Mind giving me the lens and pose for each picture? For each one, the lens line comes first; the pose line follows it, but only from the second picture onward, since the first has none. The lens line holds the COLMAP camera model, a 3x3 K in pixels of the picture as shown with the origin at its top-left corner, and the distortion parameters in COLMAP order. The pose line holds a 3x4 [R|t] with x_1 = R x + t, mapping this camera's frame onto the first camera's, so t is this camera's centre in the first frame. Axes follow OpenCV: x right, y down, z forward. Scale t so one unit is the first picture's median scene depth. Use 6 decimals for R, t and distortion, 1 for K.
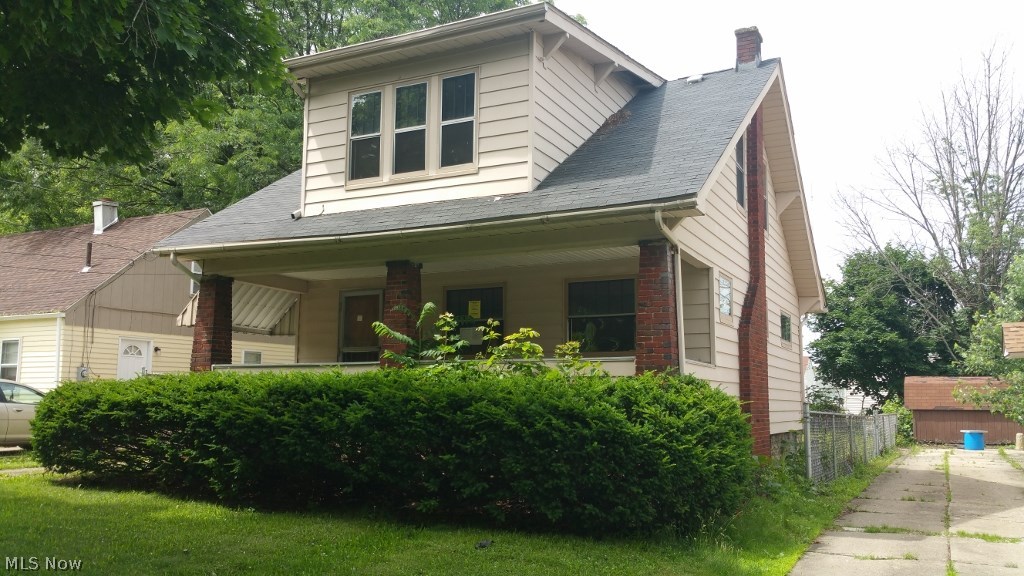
lens RADIAL K [[848.8, 0, 512.0], [0, 848.8, 288.0], [0, 0, 1]] dist [0.072640, -0.000324]
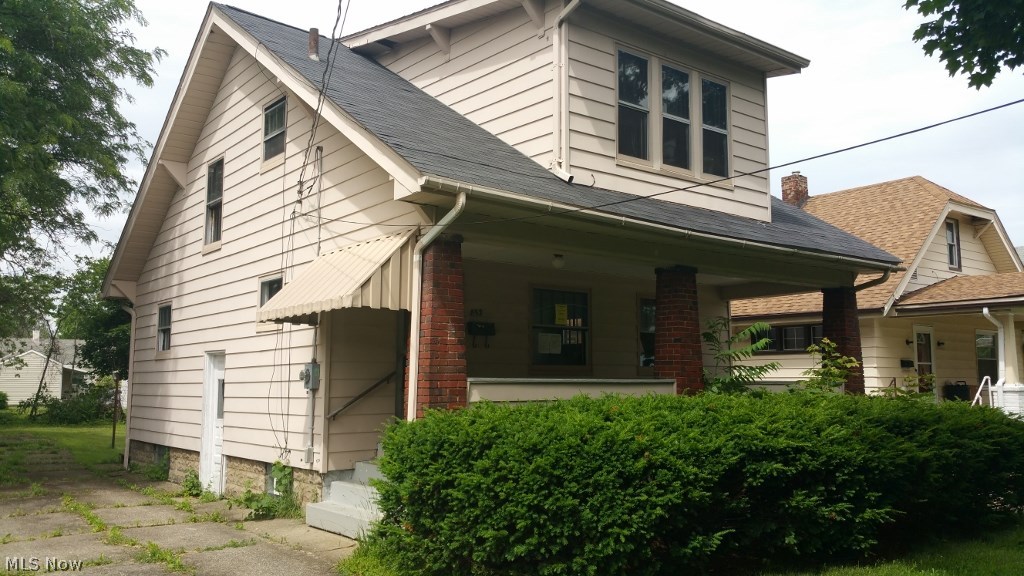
lens RADIAL K [[848.8, 0, 512.0], [0, 848.8, 288.0], [0, 0, 1]] dist [0.072640, -0.000324]
pose [[0.413568, 0.096138, 0.905383, -0.963949], [-0.118609, 0.991624, -0.051116, 0.054207], [-0.902714, -0.086247, 0.421507, 0.750878]]
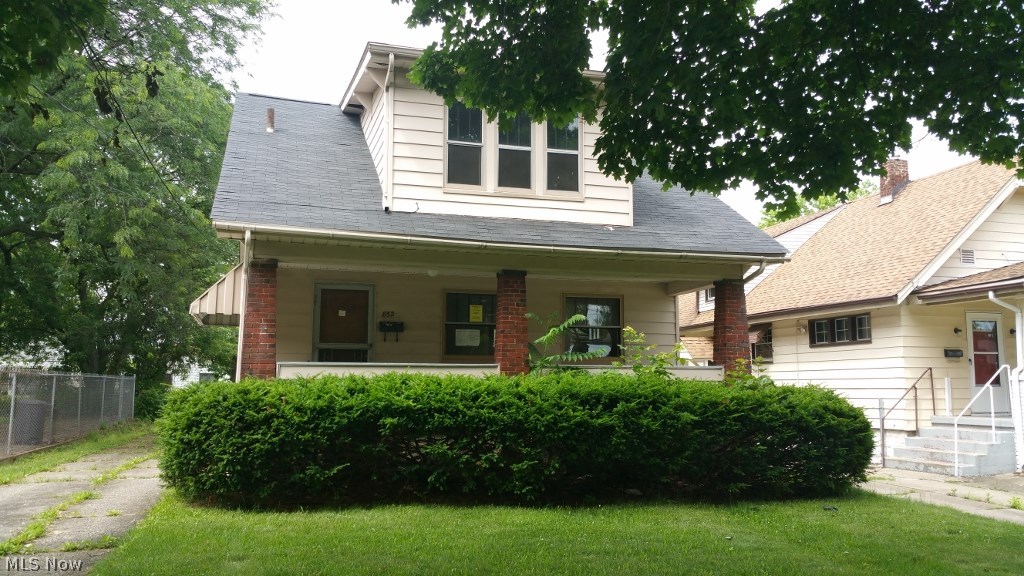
lens RADIAL K [[848.8, 0, 512.0], [0, 848.8, 288.0], [0, 0, 1]] dist [0.072640, -0.000324]
pose [[0.725214, 0.075916, 0.684326, -0.825536], [-0.088533, 0.995934, -0.016661, 0.007493], [-0.682808, -0.048503, 0.728986, 0.211767]]
